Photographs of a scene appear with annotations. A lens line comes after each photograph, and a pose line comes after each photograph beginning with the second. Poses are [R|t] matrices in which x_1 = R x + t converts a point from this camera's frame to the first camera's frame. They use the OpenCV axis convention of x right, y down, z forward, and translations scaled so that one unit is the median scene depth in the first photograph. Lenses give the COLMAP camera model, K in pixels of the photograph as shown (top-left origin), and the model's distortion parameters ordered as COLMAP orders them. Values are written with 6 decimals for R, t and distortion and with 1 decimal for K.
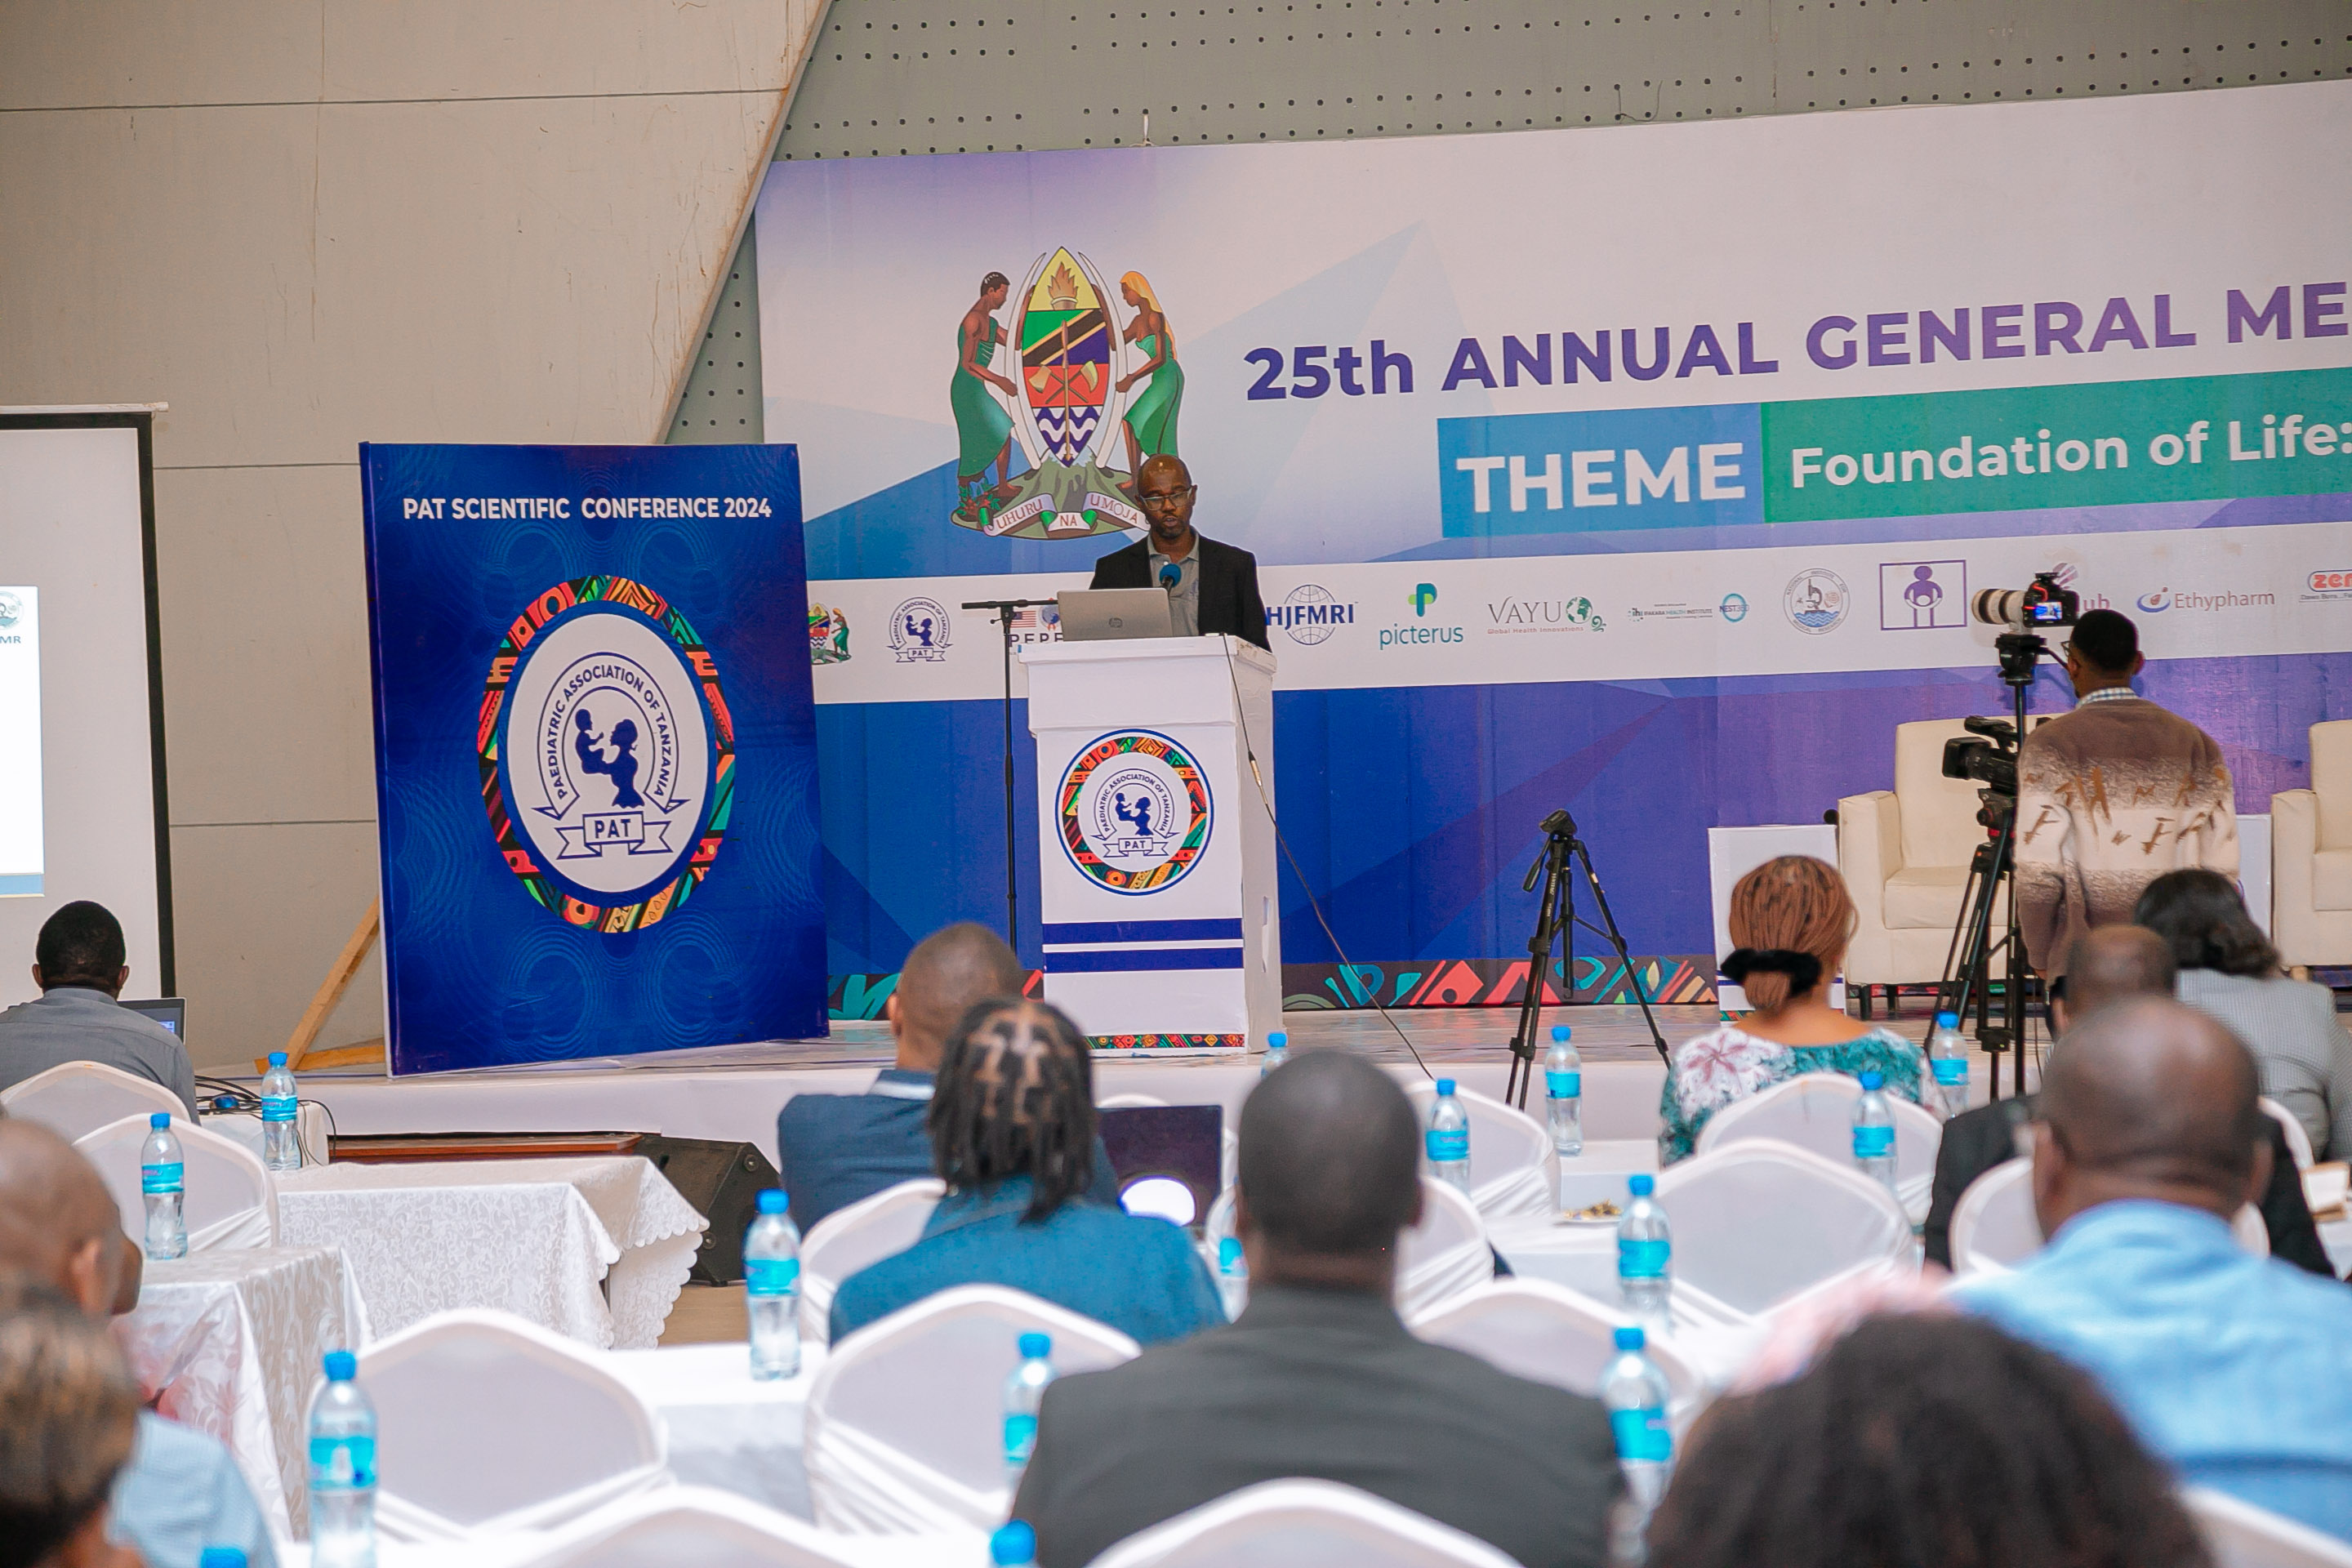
lens RADIAL K [[6461.8, 0, 1200.1], [0, 6461.8, 804.5], [0, 0, 1]] dist [0.577548, 0.000000]
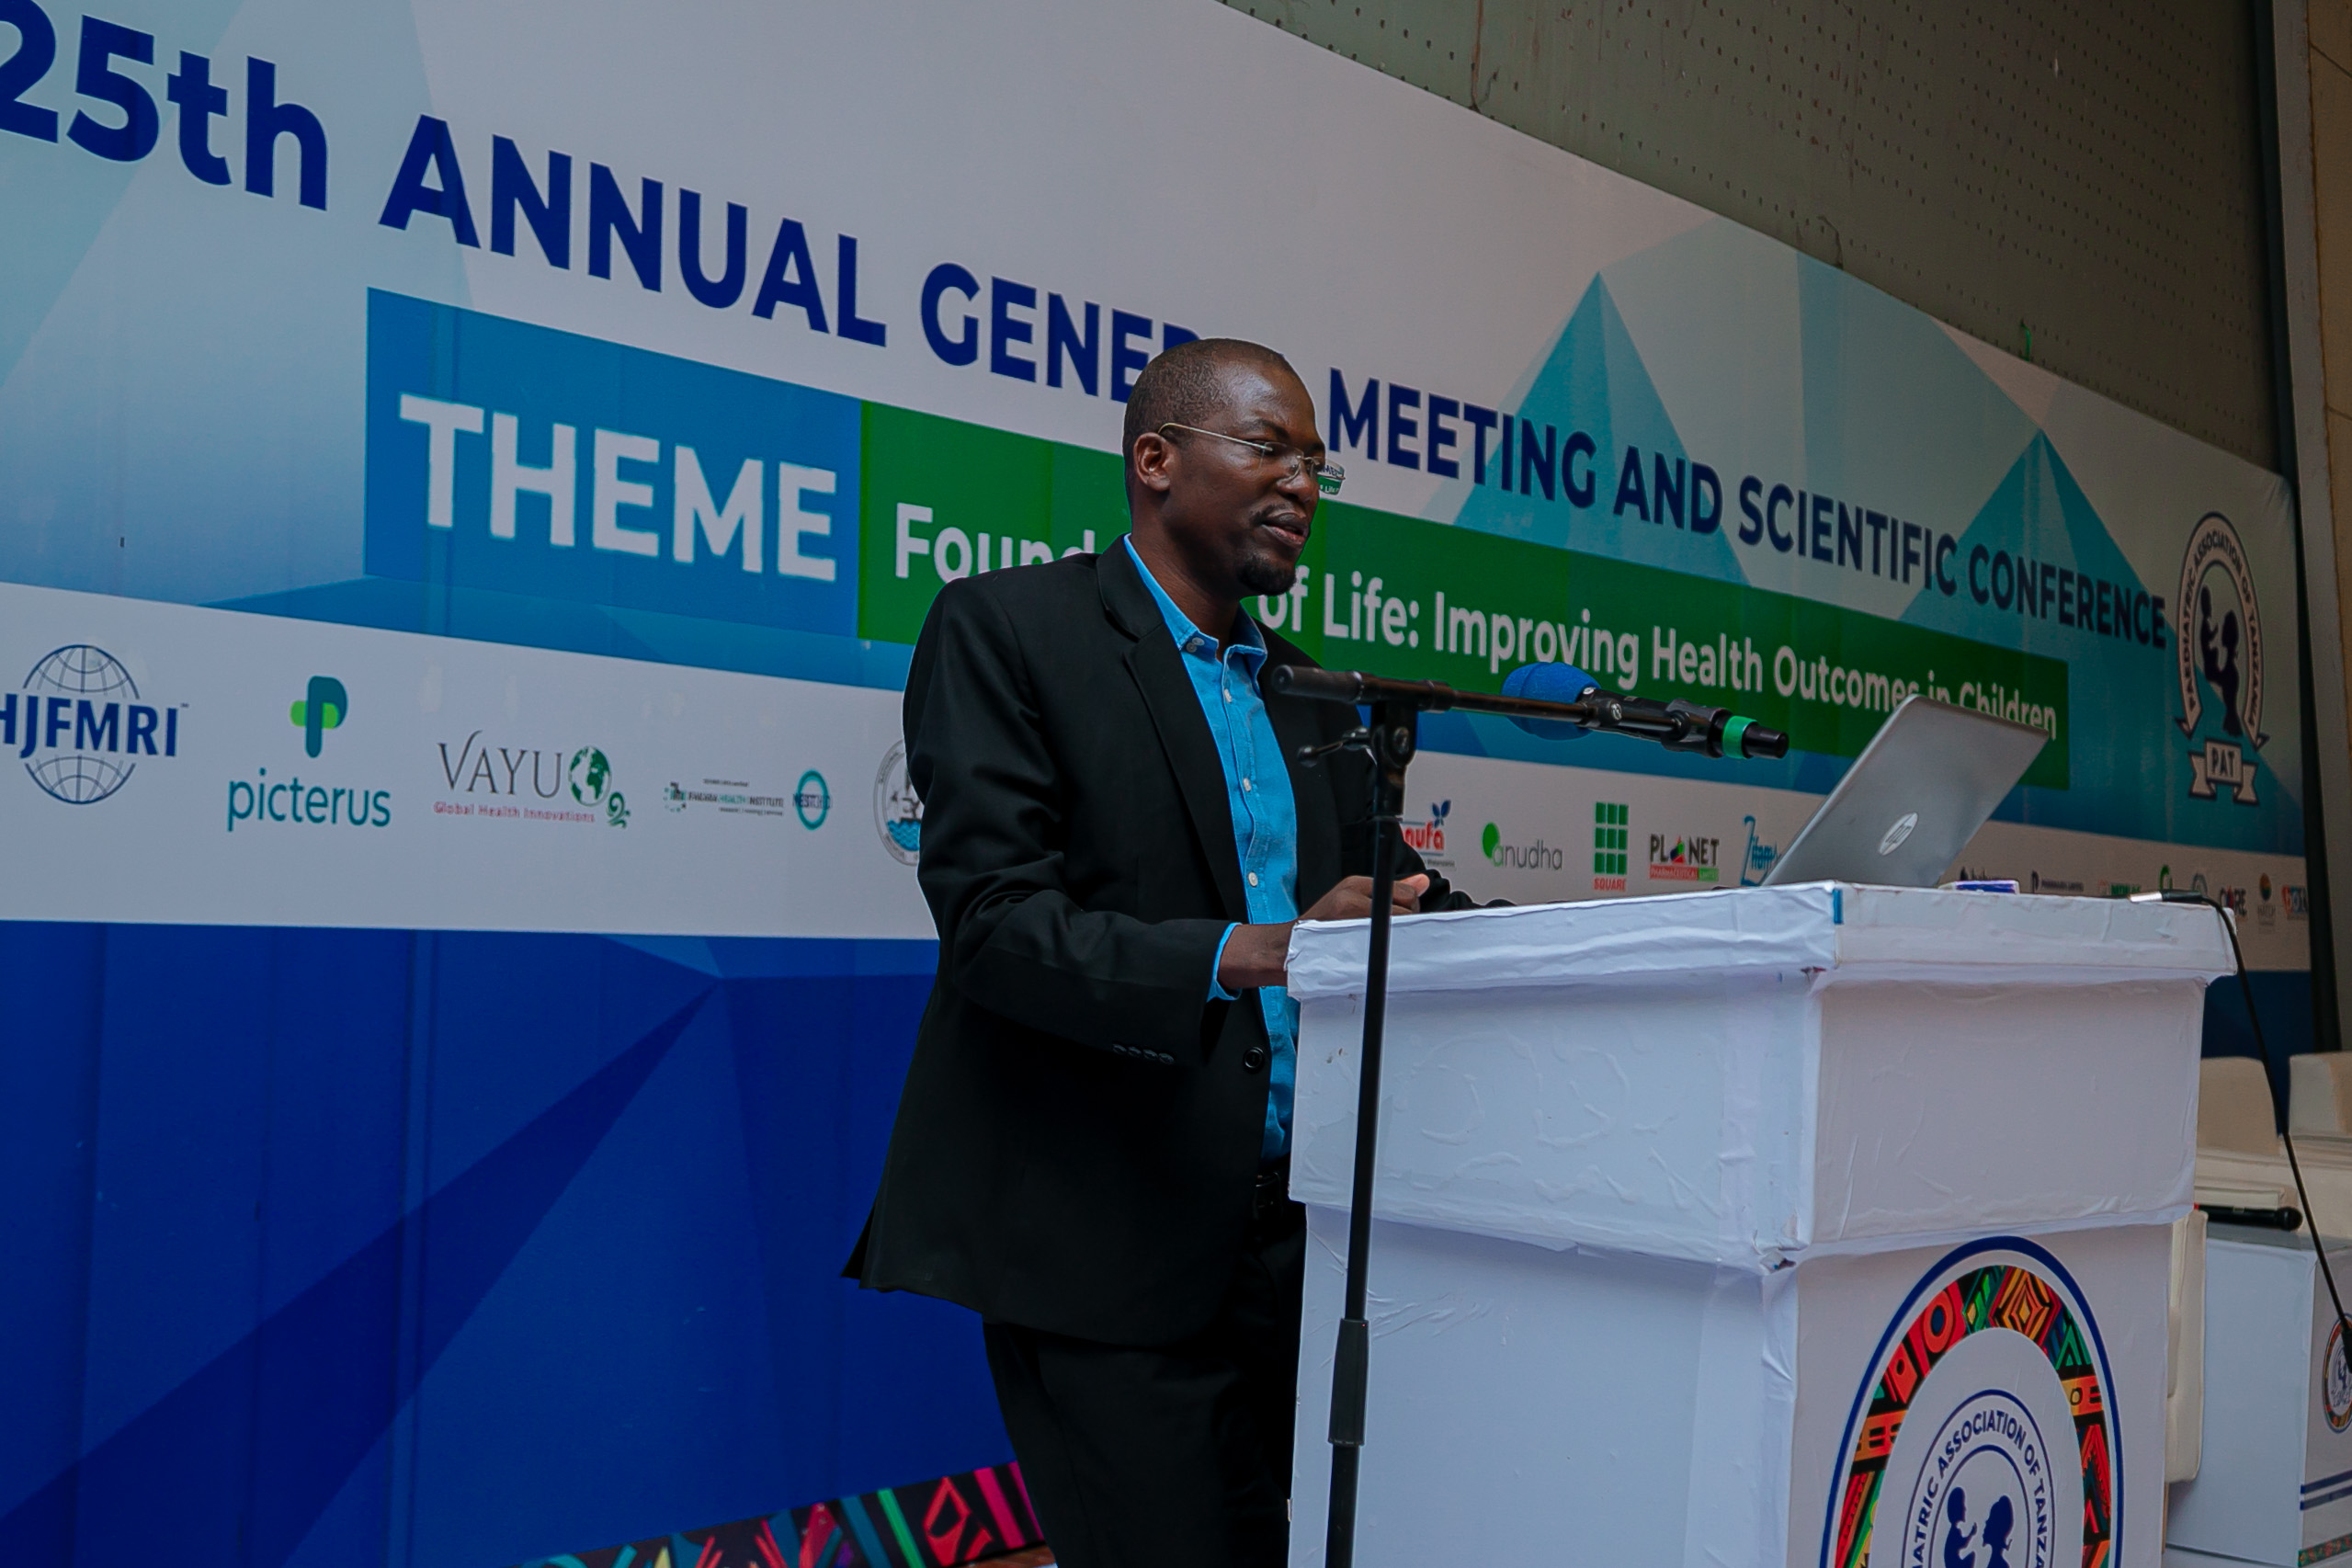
lens RADIAL K [[3262.8, 0, 1170.7], [0, 3262.8, 789.3], [0, 0, 1]] dist [0.107323, 0.000000]
pose [[0.430528, 0.077758, 0.899221, -0.129805], [-0.055149, 0.996687, -0.059782, -0.017673], [-0.900891, -0.023854, 0.433390, 0.865686]]
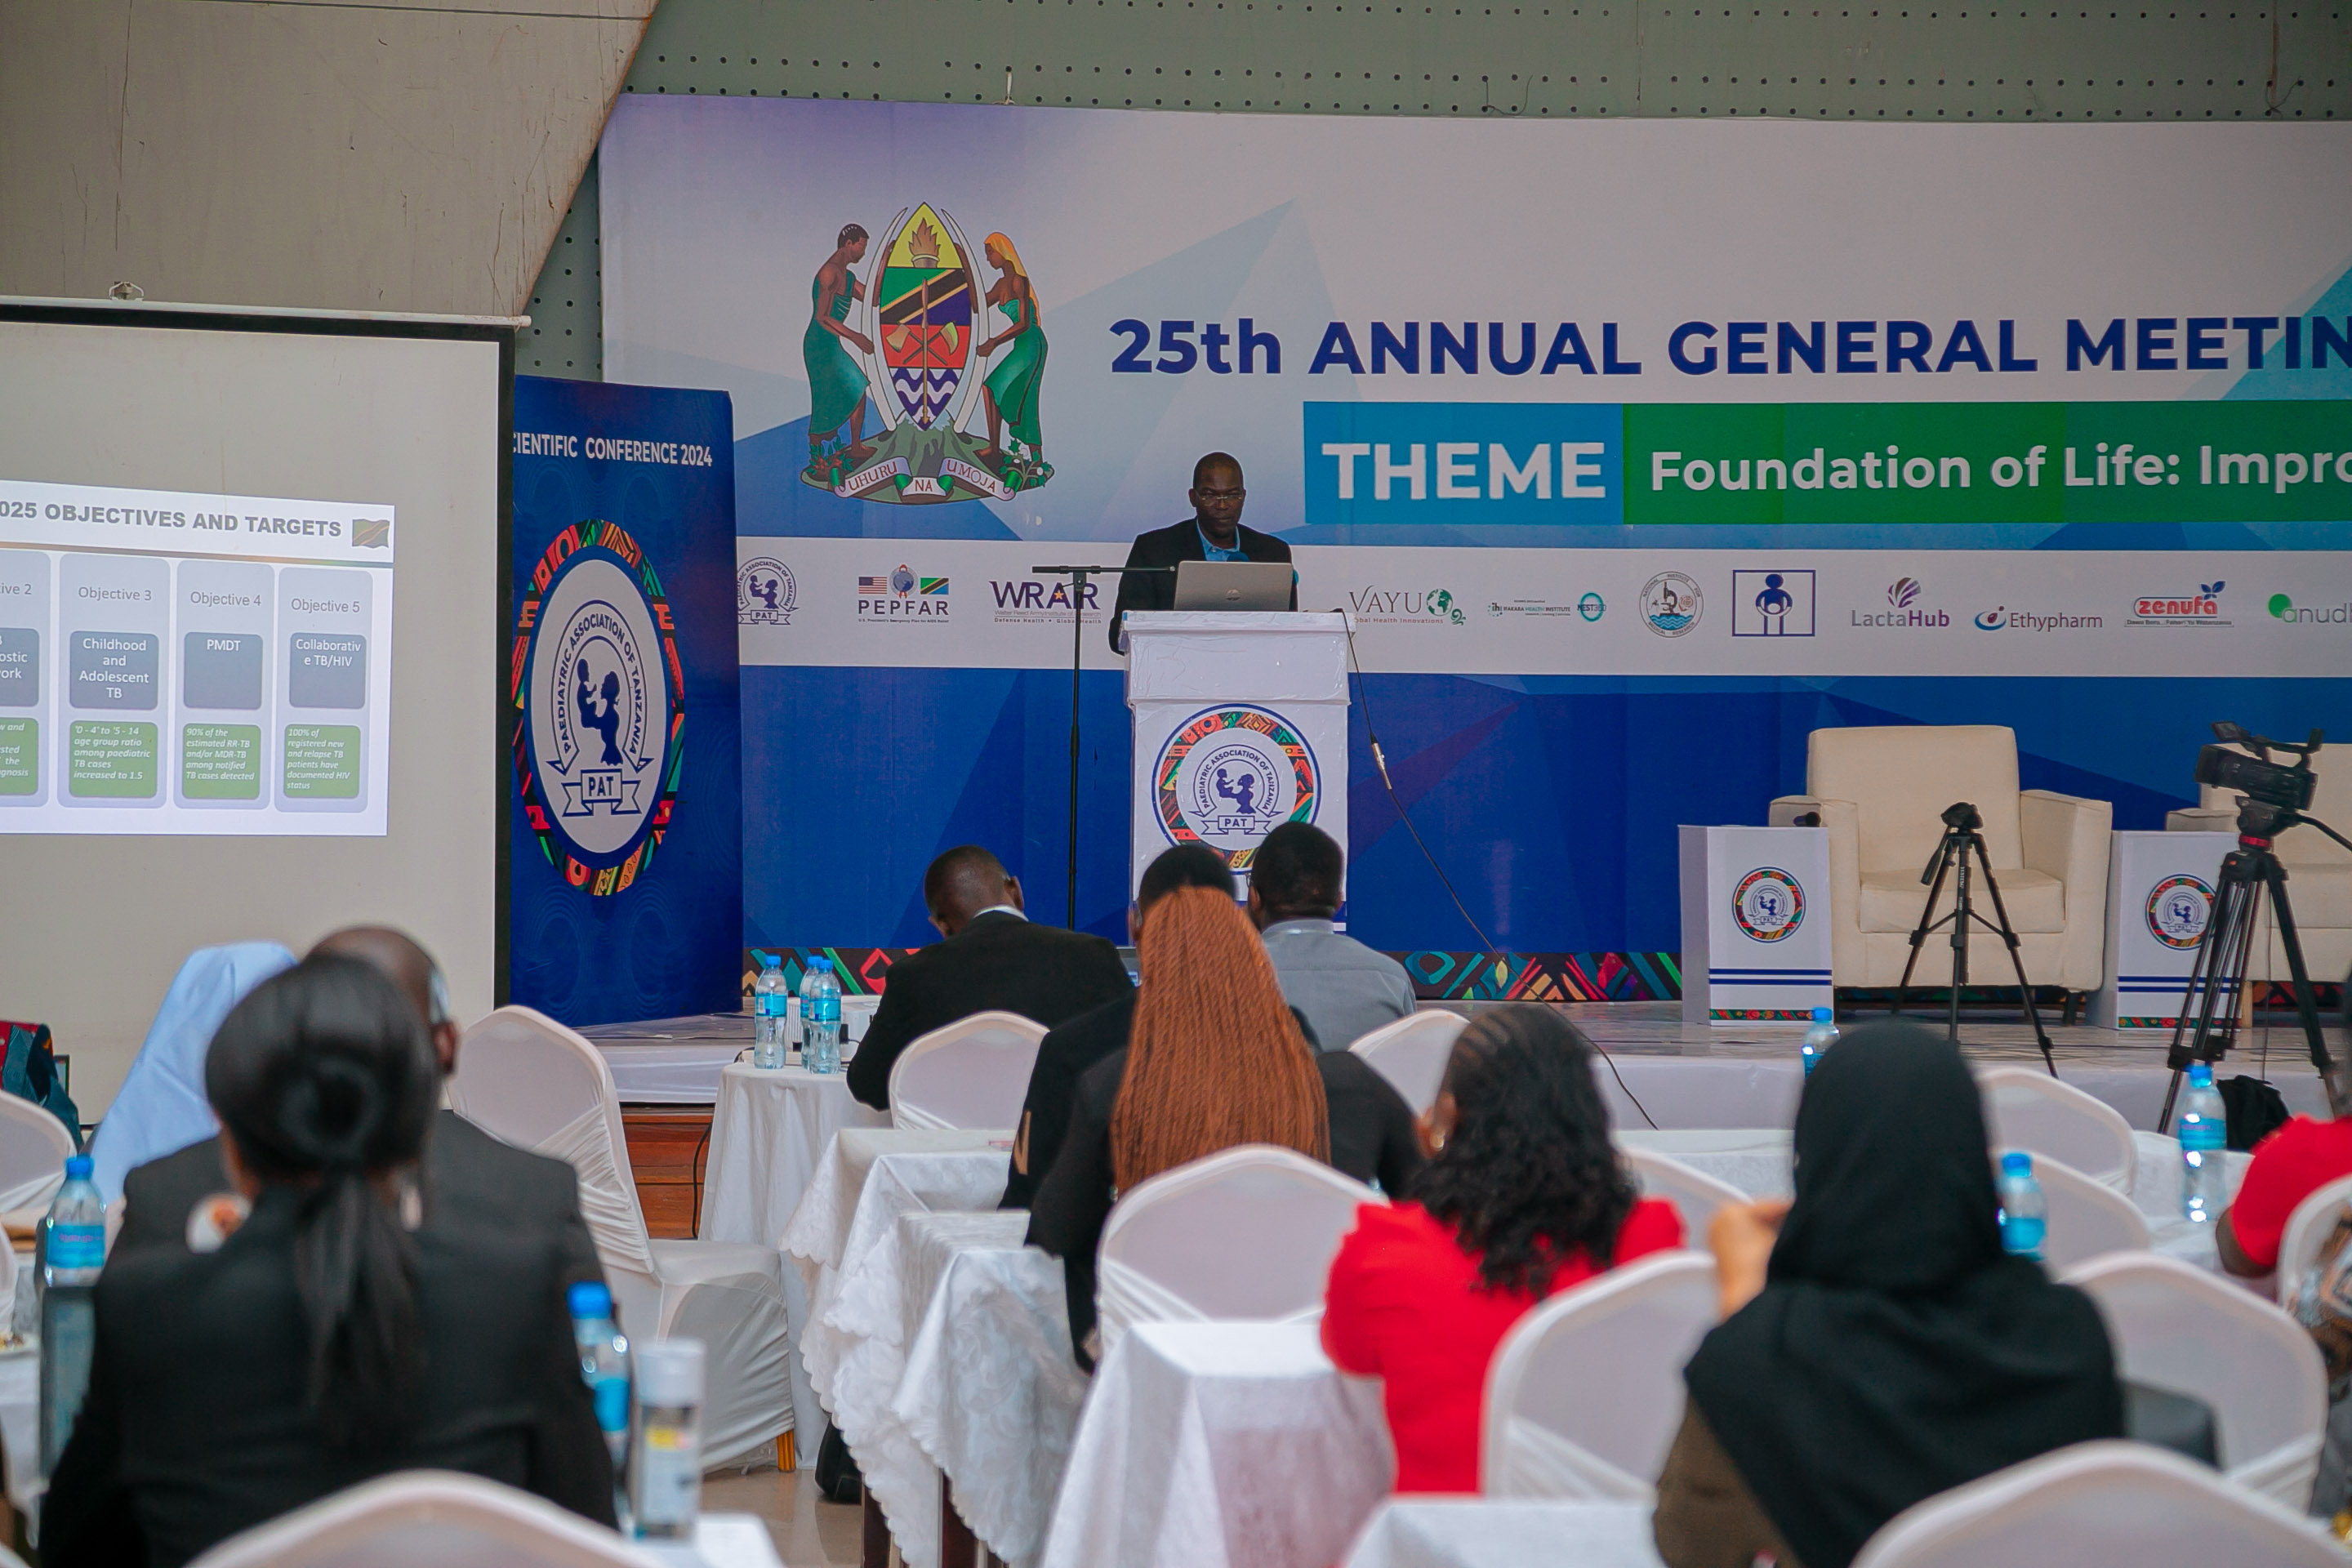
lens RADIAL K [[6461.8, 0, 1176.4], [0, 6461.8, 796.4], [0, 0, 1]] dist [0.577548, 0.000000]
pose [[0.953886, 0.036123, 0.297987, -0.275082], [-0.035104, 0.999345, -0.008770, 0.009908], [-0.298109, -0.002095, 0.954530, 0.064681]]
